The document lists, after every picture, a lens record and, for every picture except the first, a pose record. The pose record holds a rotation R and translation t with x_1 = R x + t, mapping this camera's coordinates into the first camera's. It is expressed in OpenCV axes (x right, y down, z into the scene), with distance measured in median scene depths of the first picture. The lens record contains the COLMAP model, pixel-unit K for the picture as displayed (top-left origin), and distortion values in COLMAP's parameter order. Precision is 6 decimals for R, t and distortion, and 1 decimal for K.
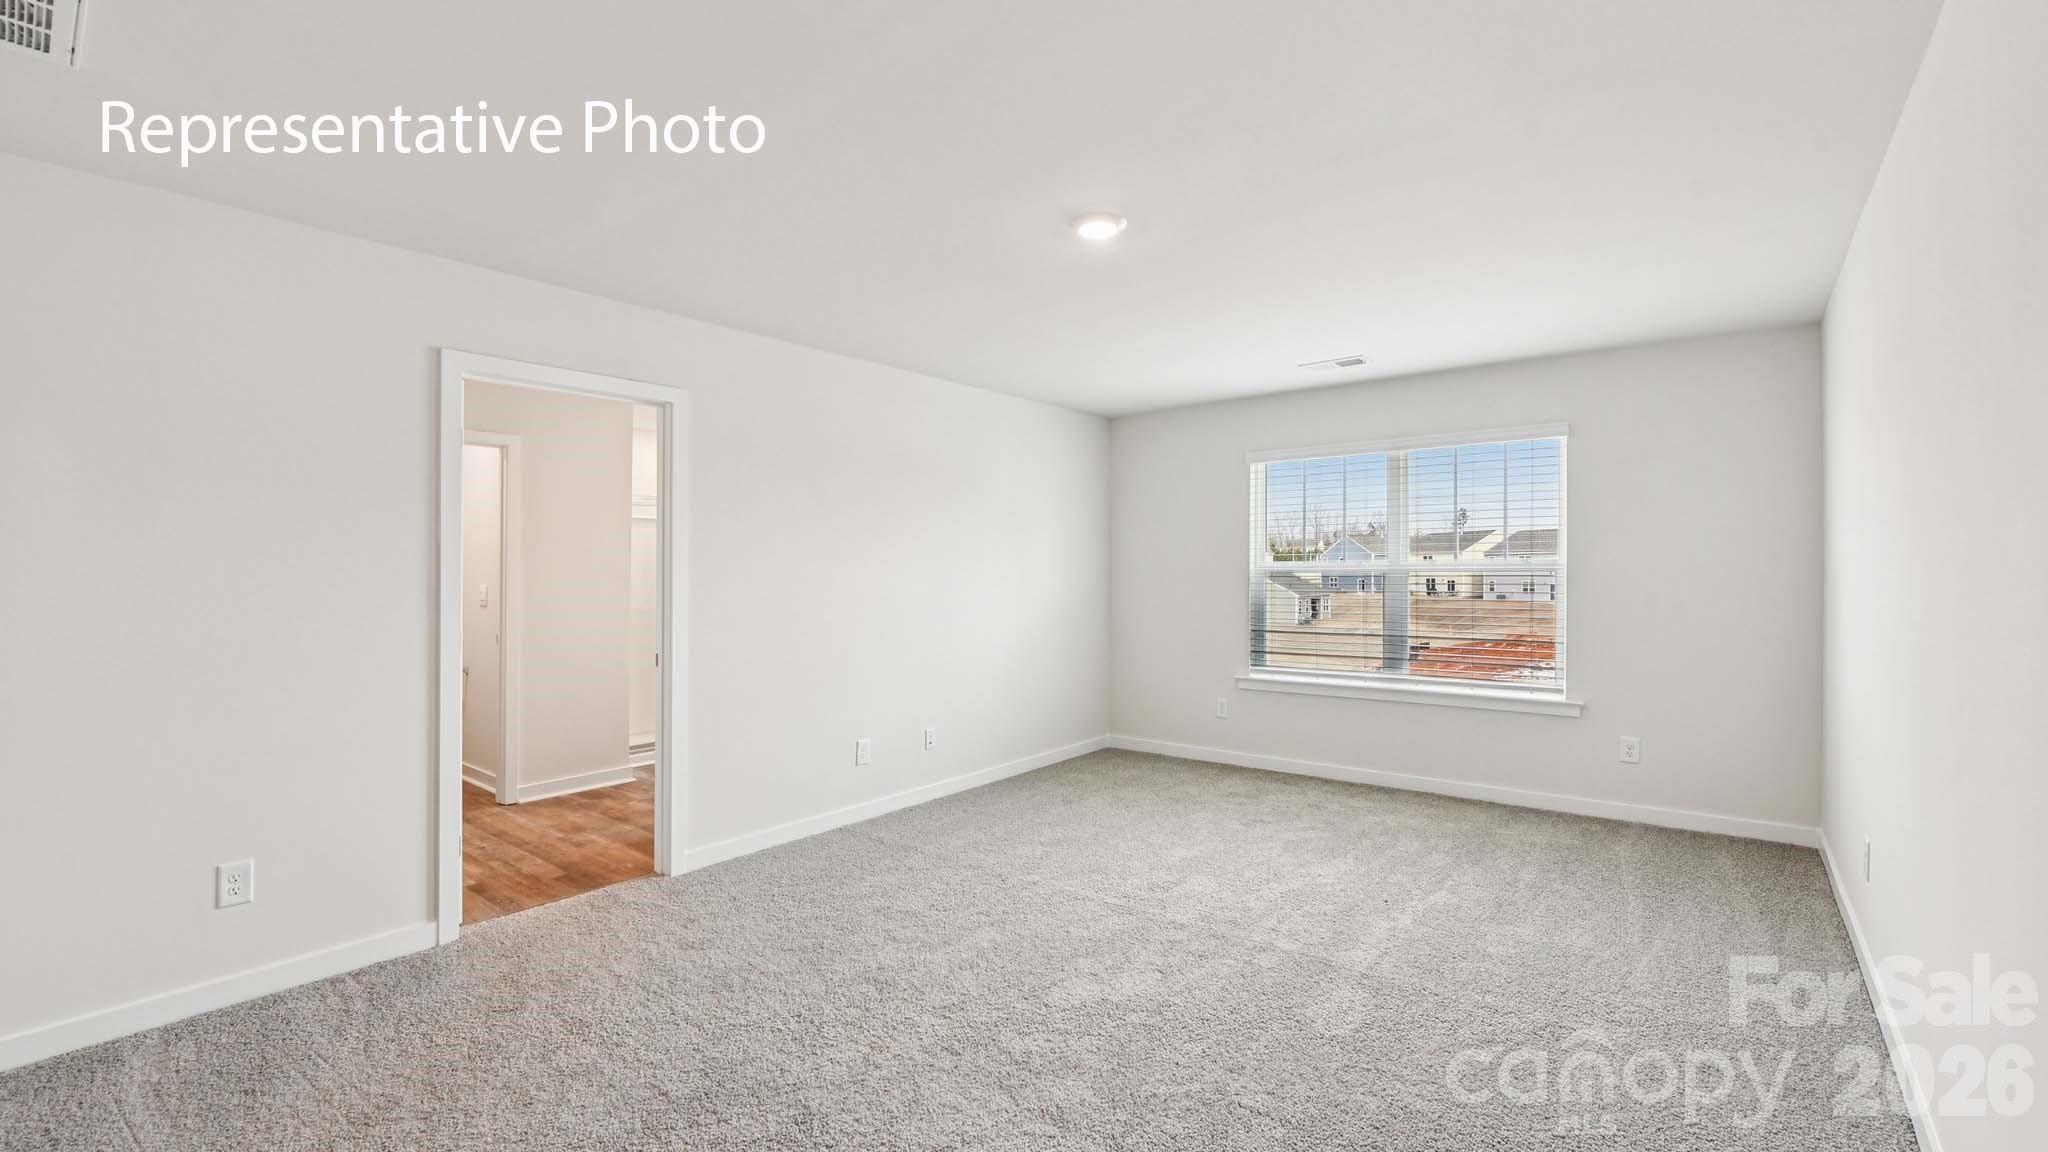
lens RADIAL K [[849.8, 0, 1020.6], [0, 849.8, 582.9], [0, 0, 1]] dist [-0.018264, -0.000091]
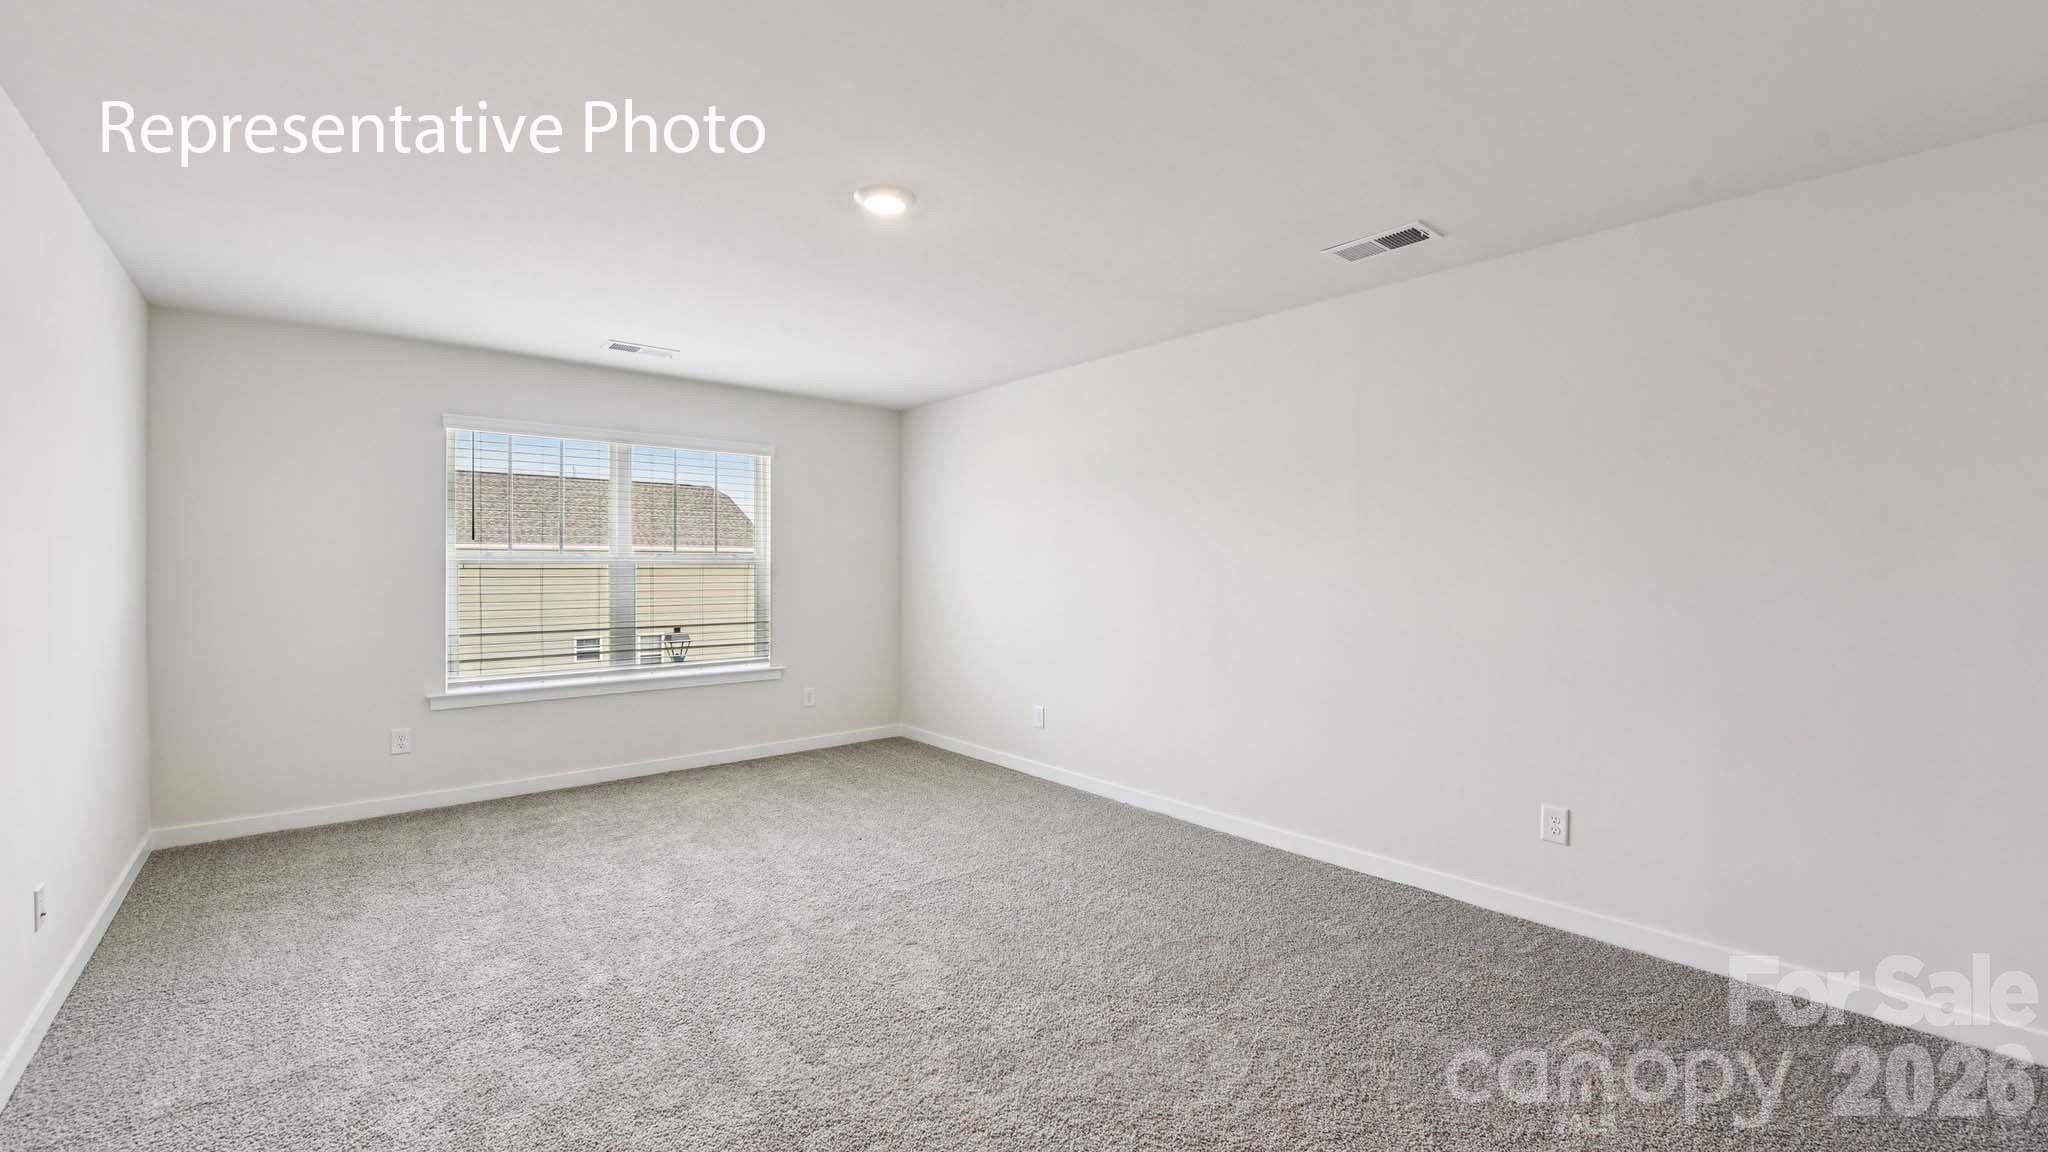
lens RADIAL K [[824.5, 0, 1019.4], [0, 824.5, 586.1], [0, 0, 1]] dist [-0.012877, -0.000512]
pose [[0.184679, -0.018137, 0.982631, -0.509953], [0.006524, 0.999830, 0.017228, -0.000477], [-0.982777, 0.003229, 0.184766, 0.429869]]
